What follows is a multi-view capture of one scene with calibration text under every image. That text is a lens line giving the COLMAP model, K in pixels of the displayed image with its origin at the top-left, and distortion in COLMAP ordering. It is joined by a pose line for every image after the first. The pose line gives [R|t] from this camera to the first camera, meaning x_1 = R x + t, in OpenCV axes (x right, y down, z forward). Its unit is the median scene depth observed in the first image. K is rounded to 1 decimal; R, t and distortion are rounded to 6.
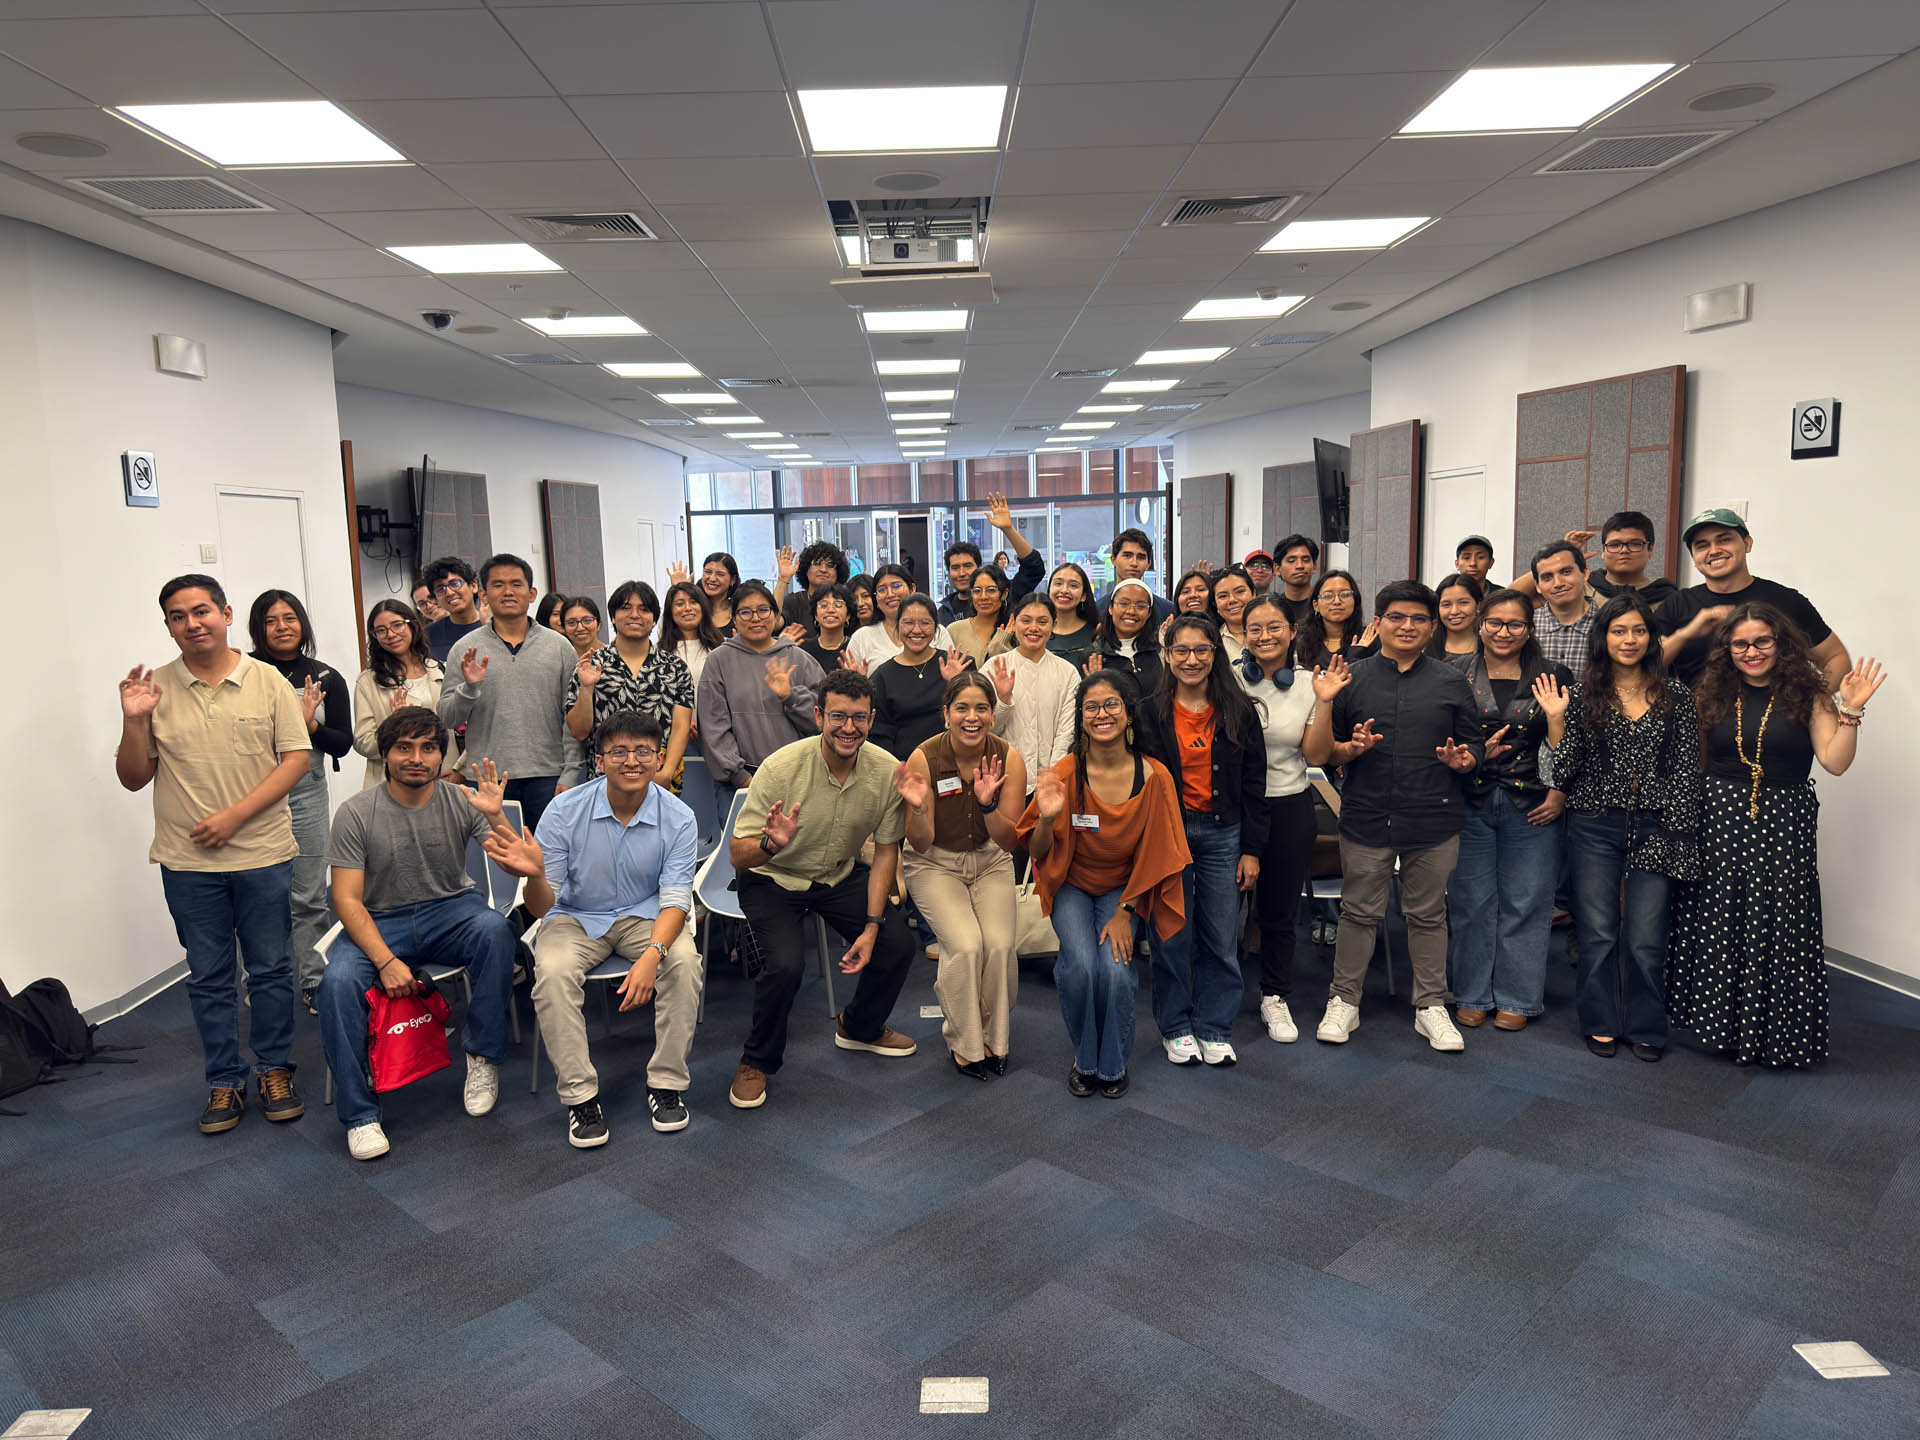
lens RADIAL K [[1343.8, 0, 960.0], [0, 1343.8, 720.0], [0, 0, 1]] dist [0.071090, -0.001754]
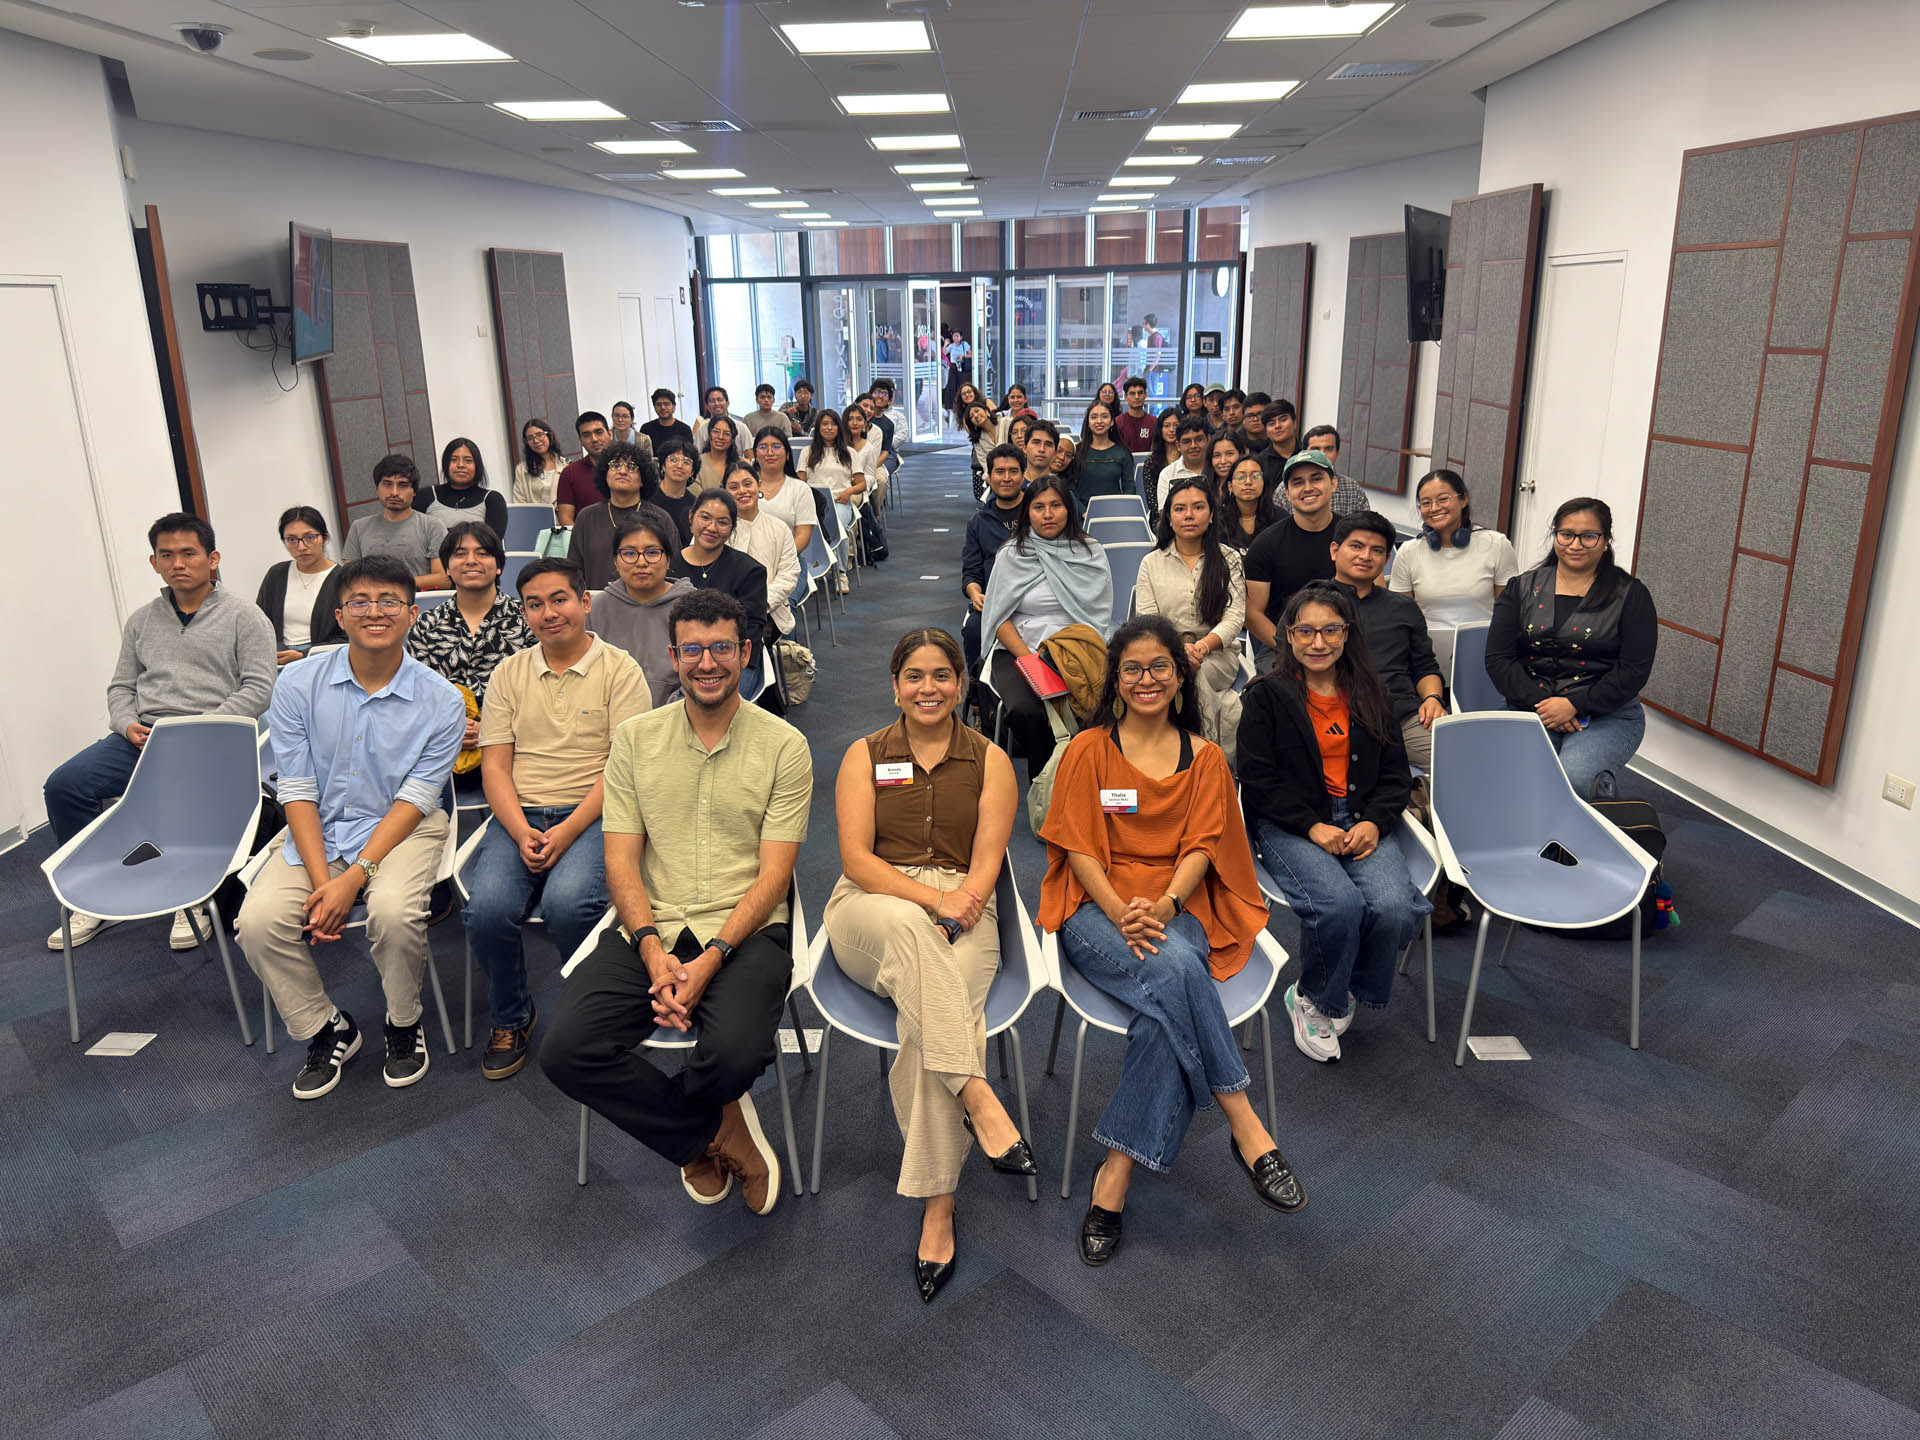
lens RADIAL K [[1367.3, 0, 960.0], [0, 1367.3, 720.0], [0, 0, 1]] dist [0.003474, 0.009287]
pose [[0.998175, 0.025604, -0.054687, 0.039281], [-0.016379, 0.986504, 0.162914, -0.027483], [0.058121, -0.161721, 0.985123, 0.112158]]
